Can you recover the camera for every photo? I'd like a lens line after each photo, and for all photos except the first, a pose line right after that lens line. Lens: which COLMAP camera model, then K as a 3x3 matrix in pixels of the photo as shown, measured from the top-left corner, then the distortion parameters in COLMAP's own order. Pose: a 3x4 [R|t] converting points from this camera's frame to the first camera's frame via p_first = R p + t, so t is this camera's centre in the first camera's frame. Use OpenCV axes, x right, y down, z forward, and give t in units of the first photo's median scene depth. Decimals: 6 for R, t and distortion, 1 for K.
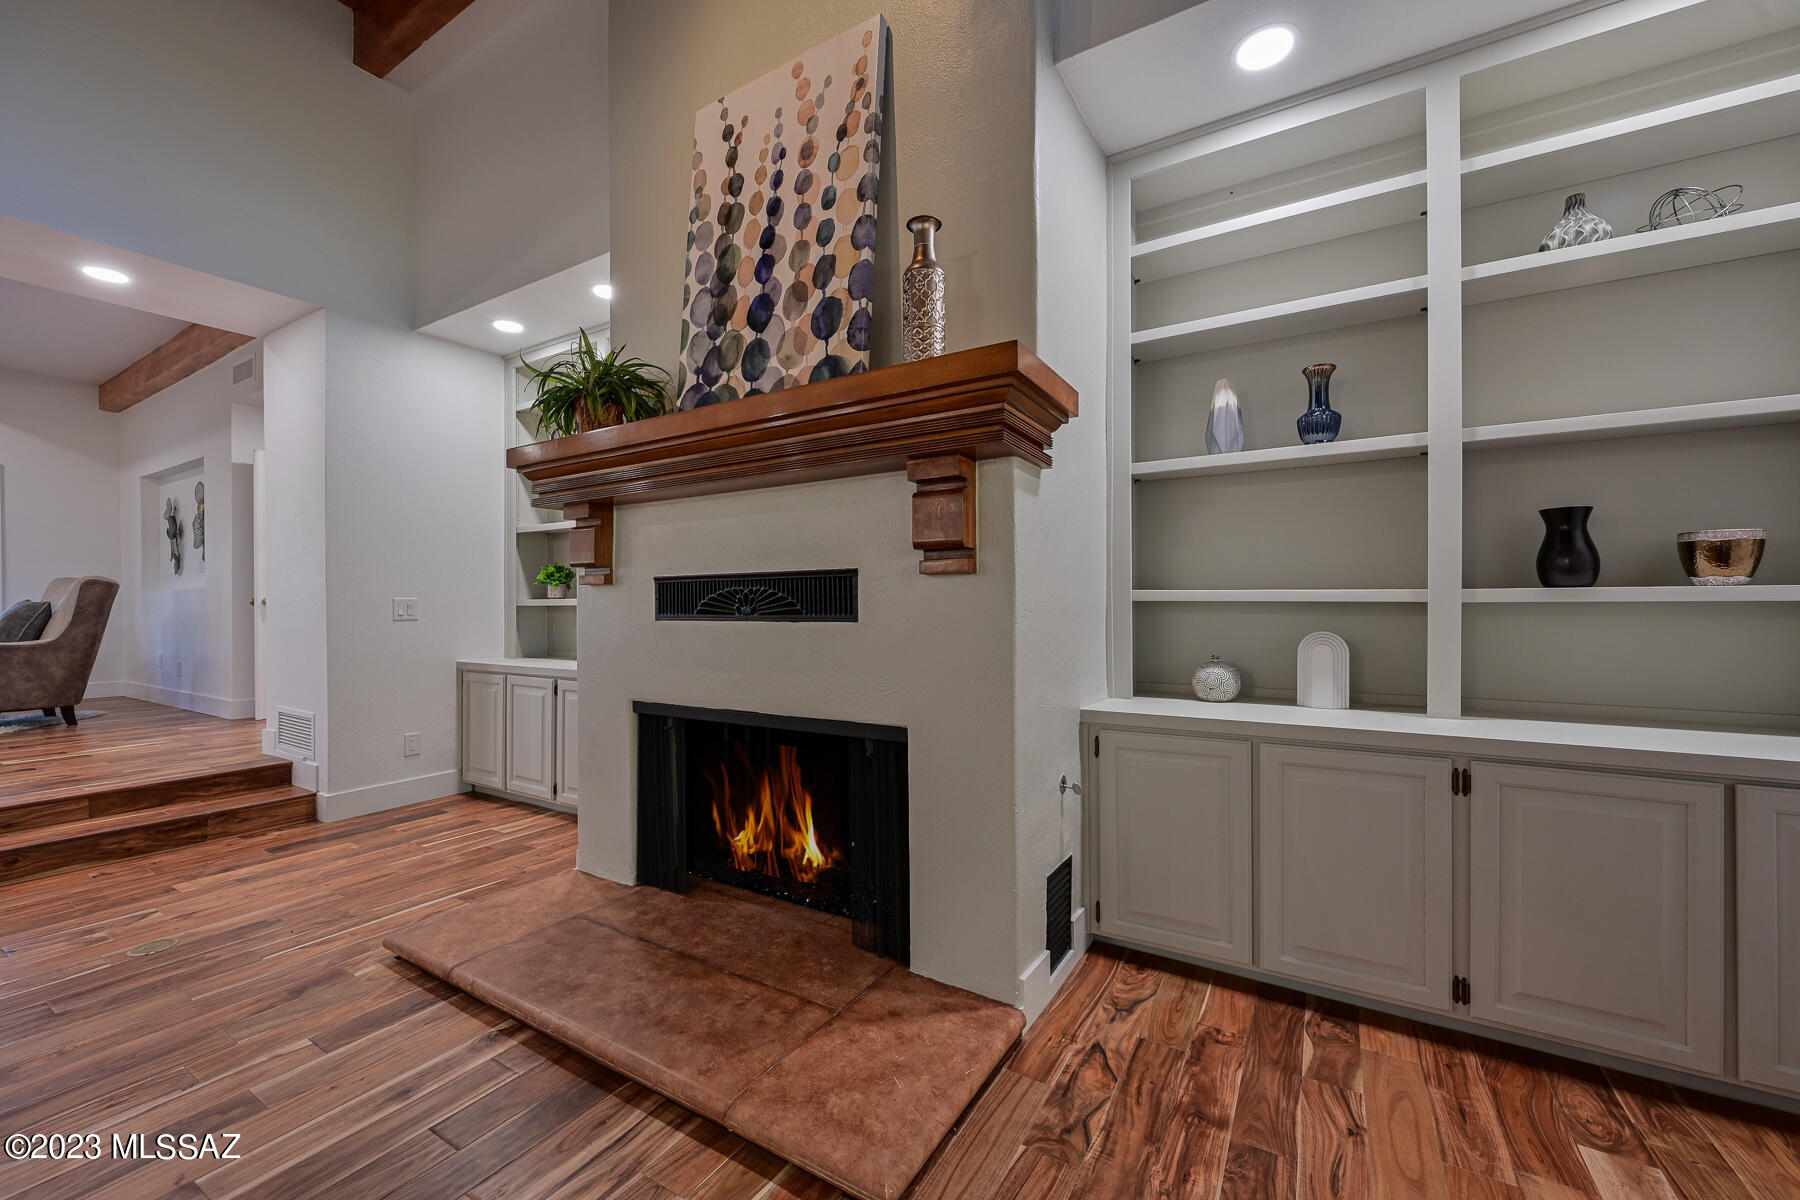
lens RADIAL K [[708.5, 0, 899.2], [0, 708.5, 607.5], [0, 0, 1]] dist [-0.002042, 0.000517]
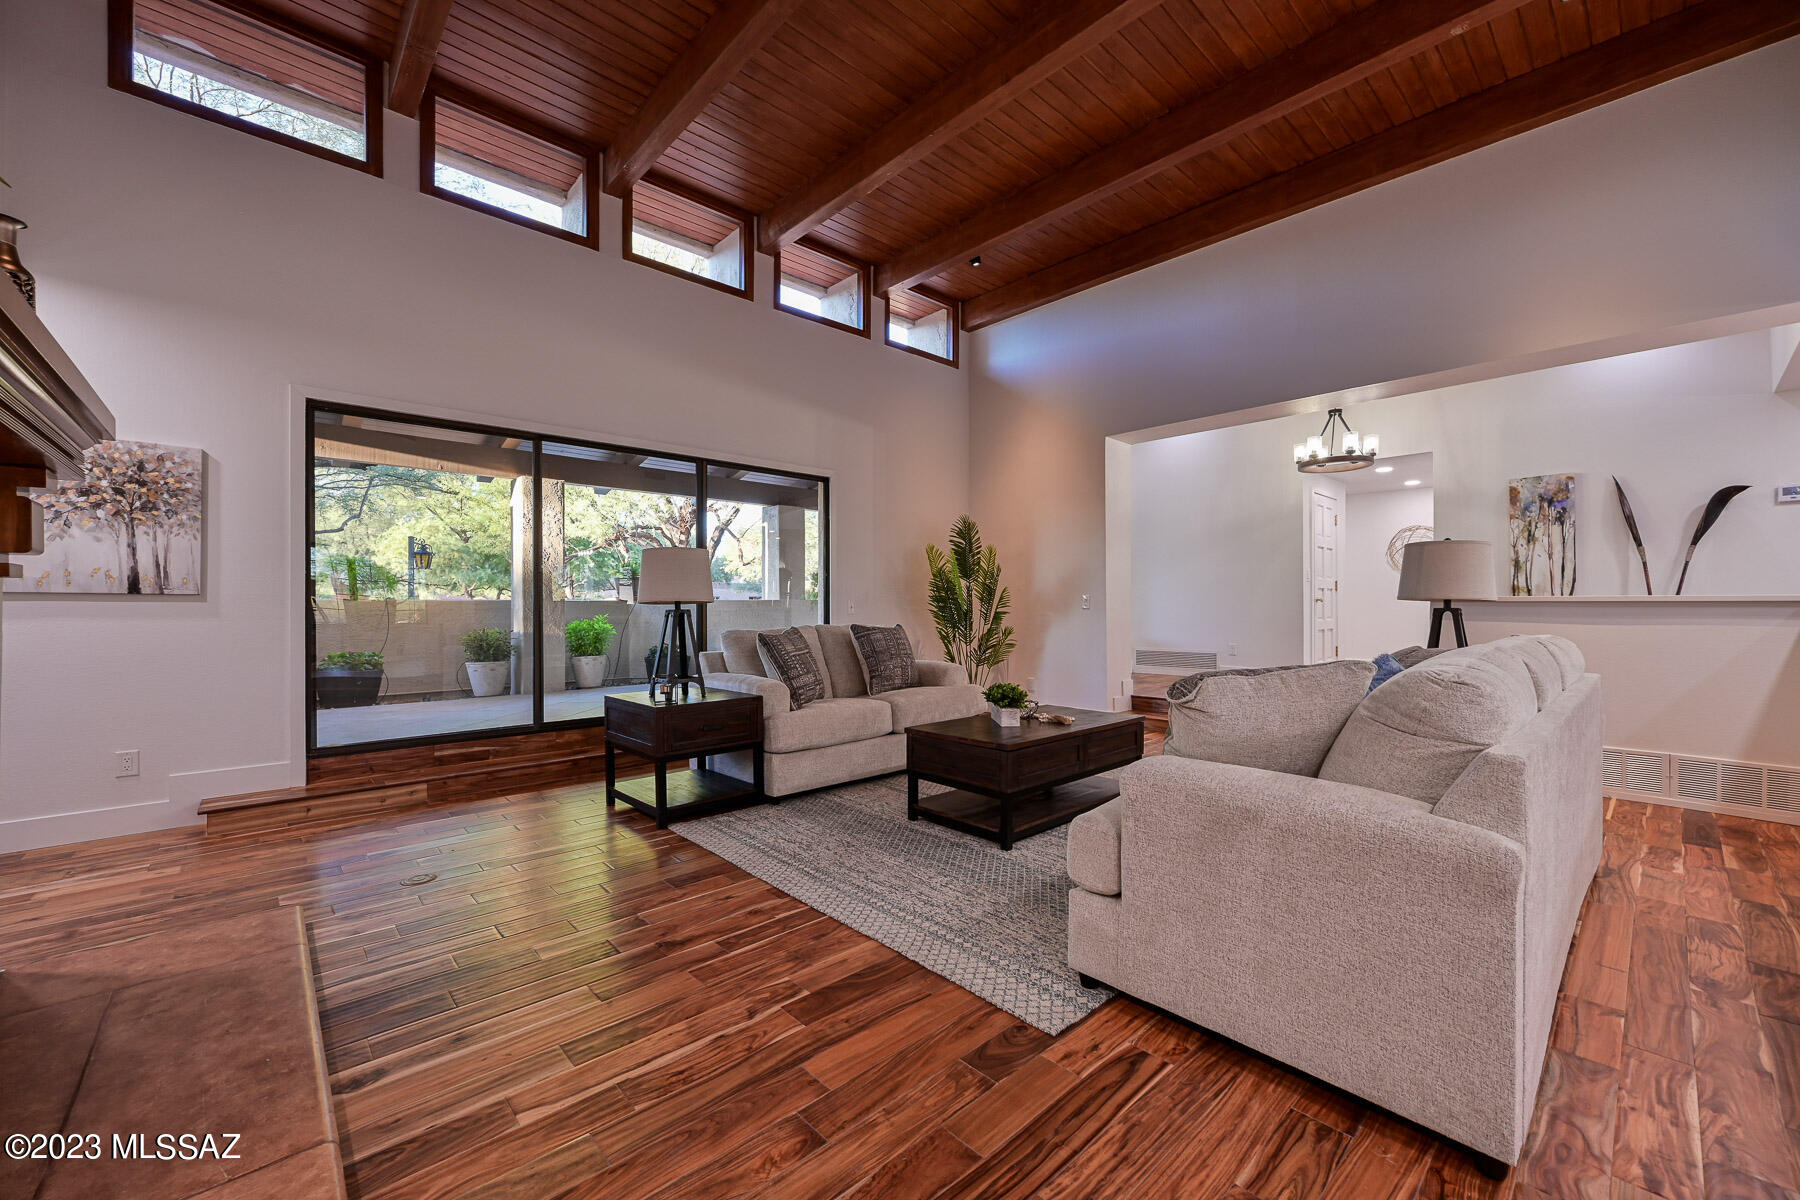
lens RADIAL K [[708.5, 0, 900.9], [0, 708.5, 612.2], [0, 0, 1]] dist [-0.002042, 0.000517]
pose [[-0.960583, 0.002125, 0.277985, -1.168683], [0.005467, 0.999922, 0.011246, -0.003229], [-0.277940, 0.012323, -0.960519, 1.297878]]
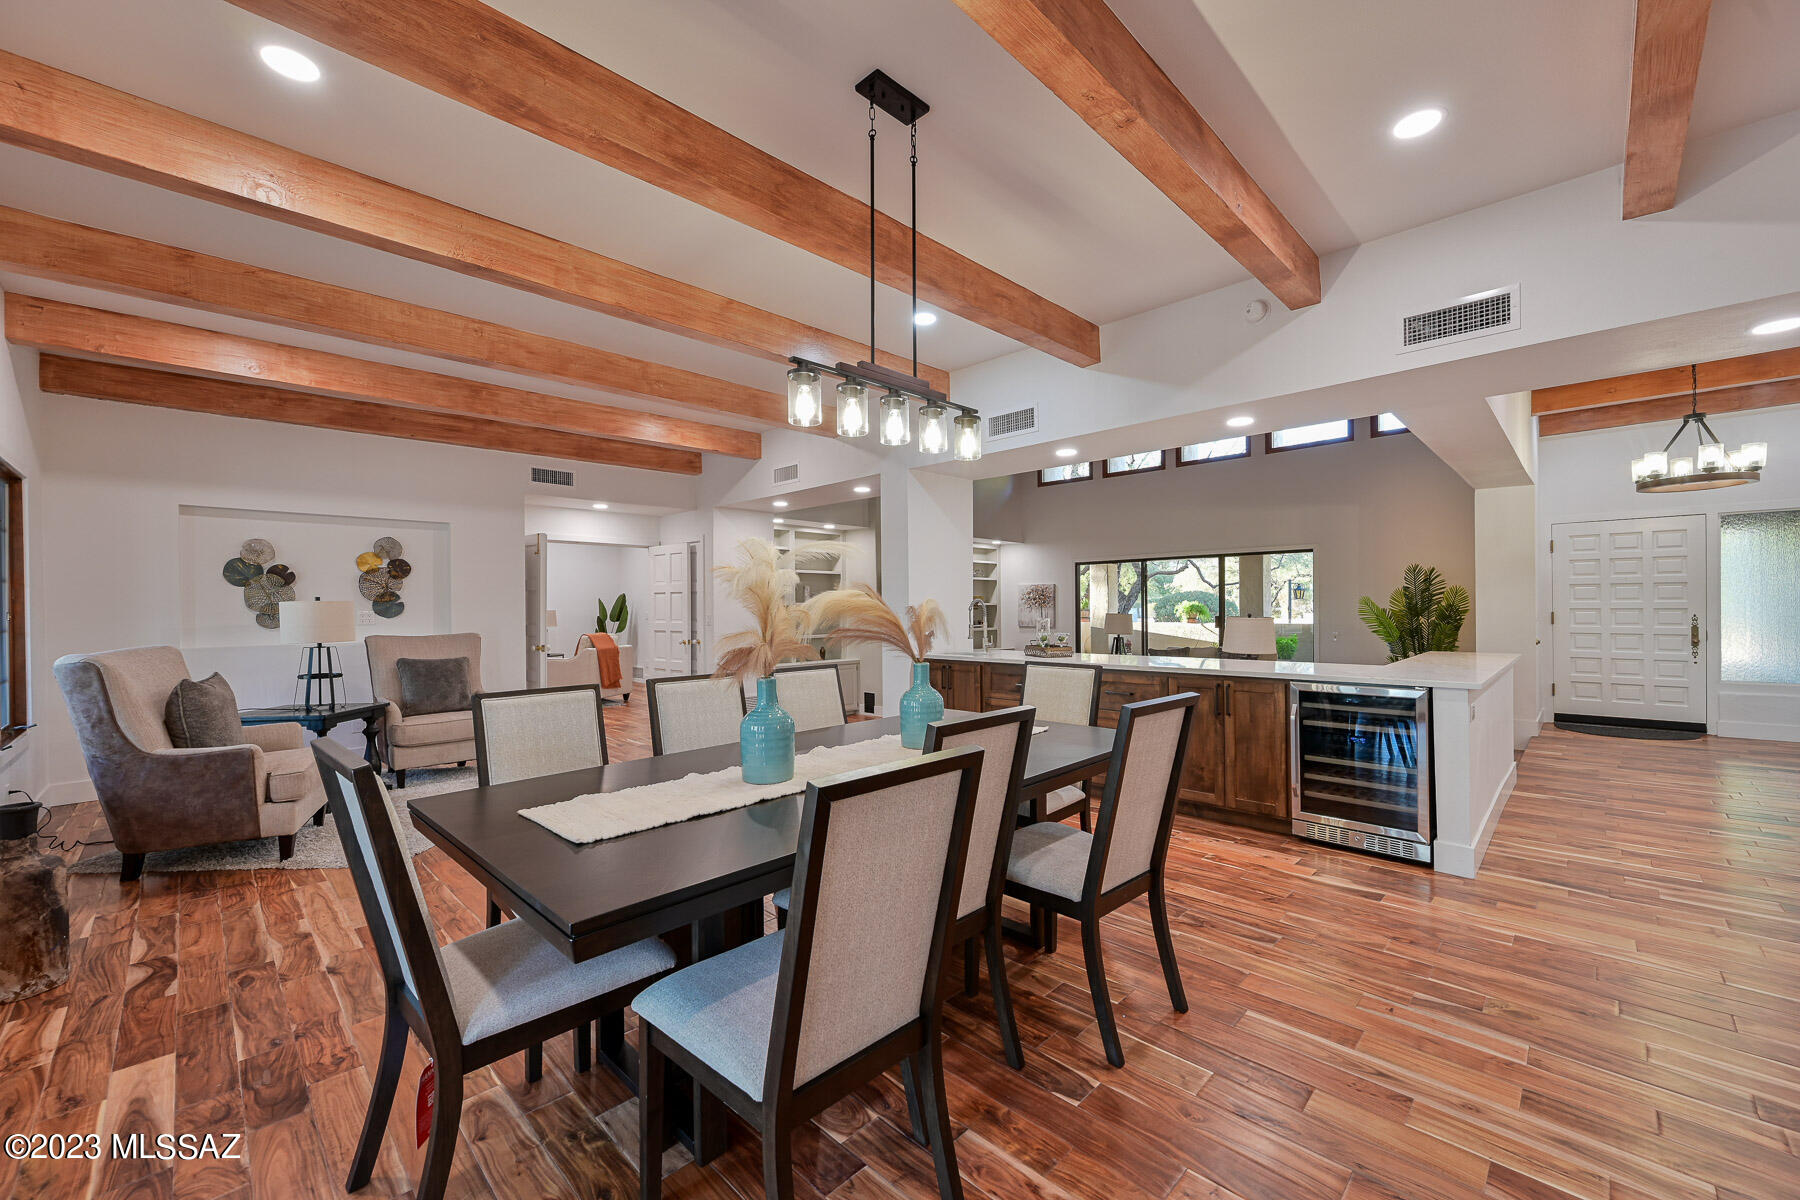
lens RADIAL K [[708.5, 0, 910.3], [0, 708.5, 607.6], [0, 0, 1]] dist [-0.002042, 0.000517]
pose [[0.221487, 0.002964, 0.975159, -4.616381], [0.009388, 0.999943, -0.005172, -0.161547], [-0.975118, 0.010300, 0.221447, 0.105987]]
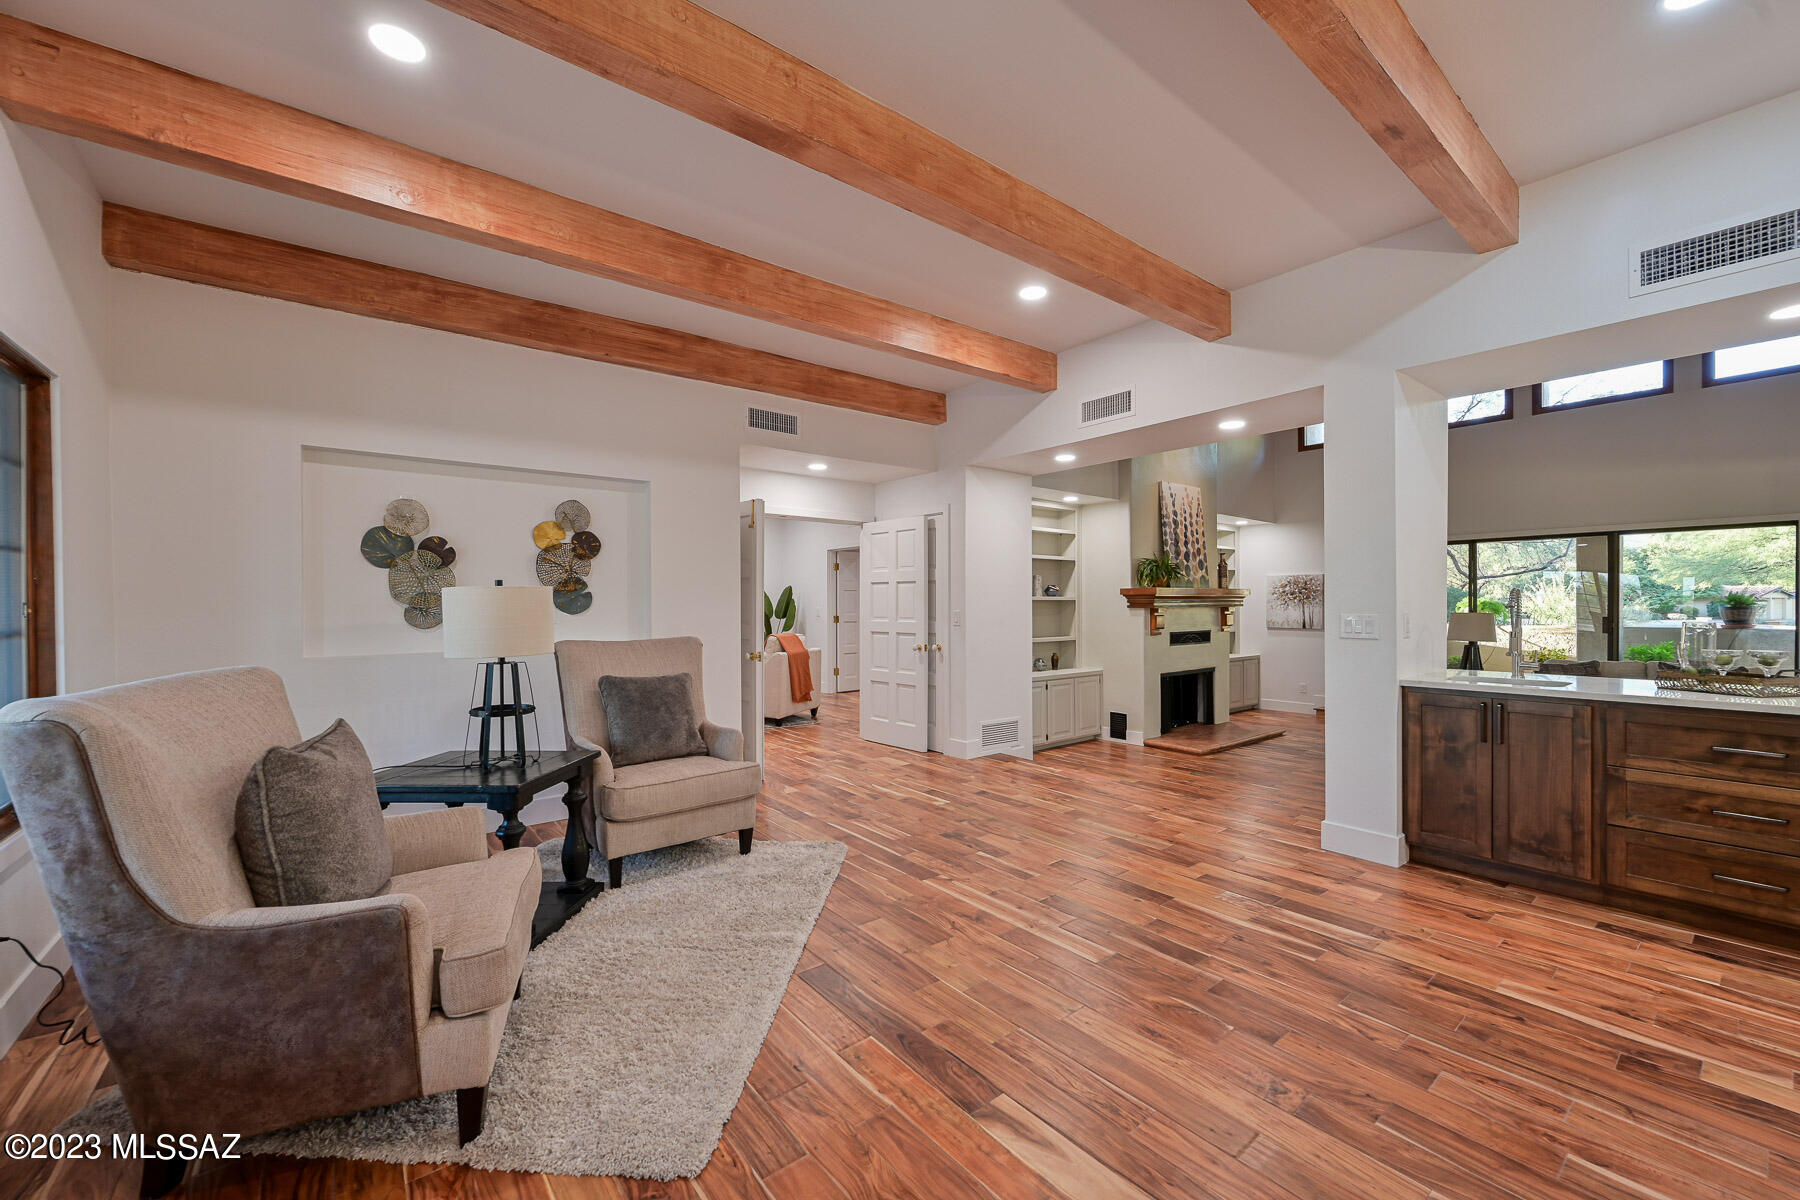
lens RADIAL K [[708.5, 0, 911.1], [0, 708.5, 606.0], [0, 0, 1]] dist [-0.002042, 0.000517]
pose [[0.335665, 0.001509, 0.941980, -3.946436], [0.004809, 0.999983, -0.003316, -0.166152], [-0.941969, 0.005643, 0.335652, 1.104095]]
